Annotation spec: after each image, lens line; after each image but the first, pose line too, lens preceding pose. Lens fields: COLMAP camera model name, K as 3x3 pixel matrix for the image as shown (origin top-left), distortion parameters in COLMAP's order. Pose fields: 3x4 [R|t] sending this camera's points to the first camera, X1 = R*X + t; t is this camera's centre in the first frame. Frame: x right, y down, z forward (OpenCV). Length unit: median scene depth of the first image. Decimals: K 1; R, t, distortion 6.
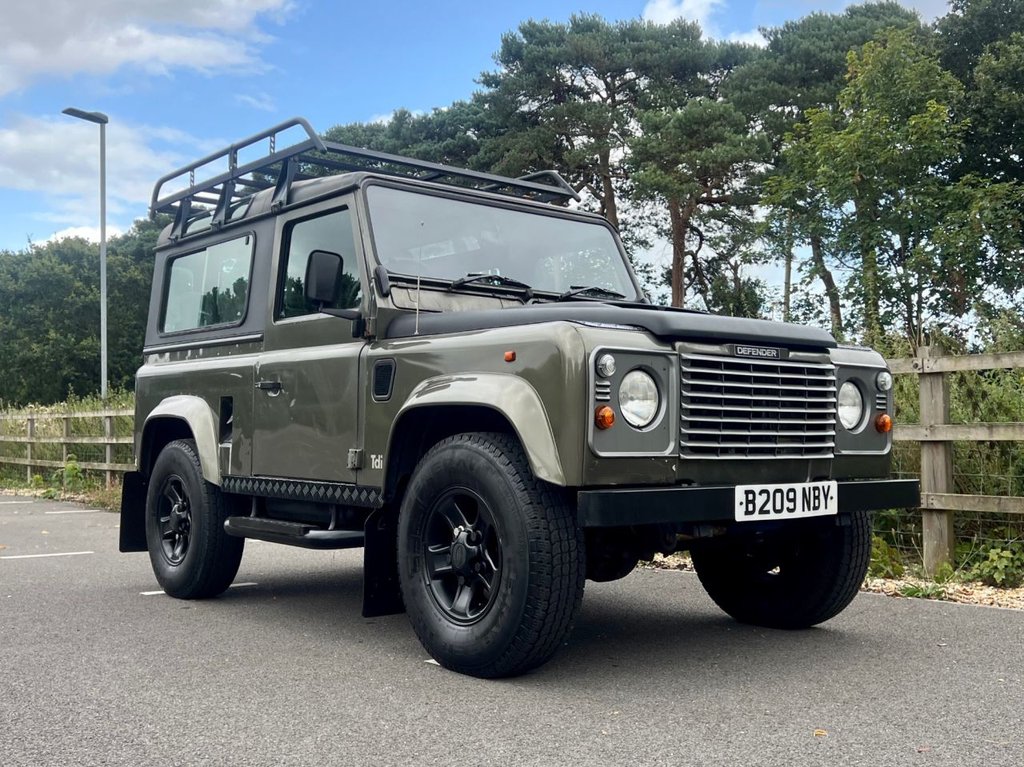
lens RADIAL K [[1106.7, 0, 508.2], [0, 1106.7, 400.8], [0, 0, 1]] dist [0.111337, -0.194651]
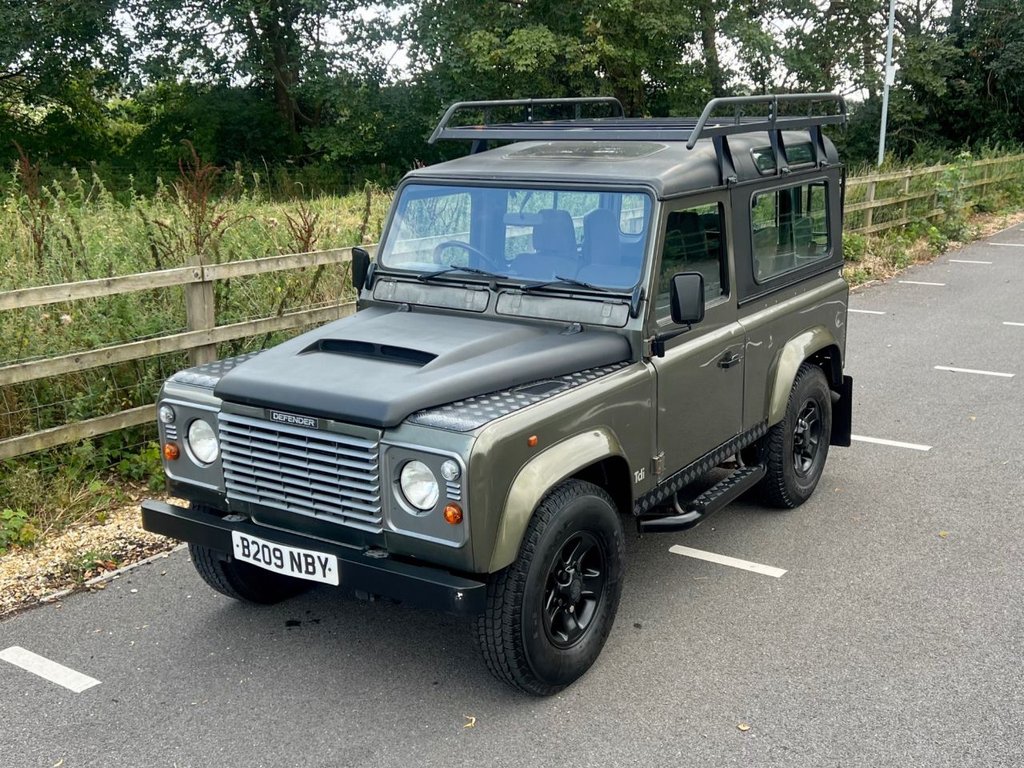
lens RADIAL K [[1131.2, 0, 559.3], [0, 1131.2, 389.7], [0, 0, 1]] dist [0.122459, -0.178548]
pose [[0.317545, 0.224024, -0.921400, 1.245286], [0.048894, 0.966531, 0.251847, -0.319069], [0.946982, -0.125023, 0.295964, 0.868330]]
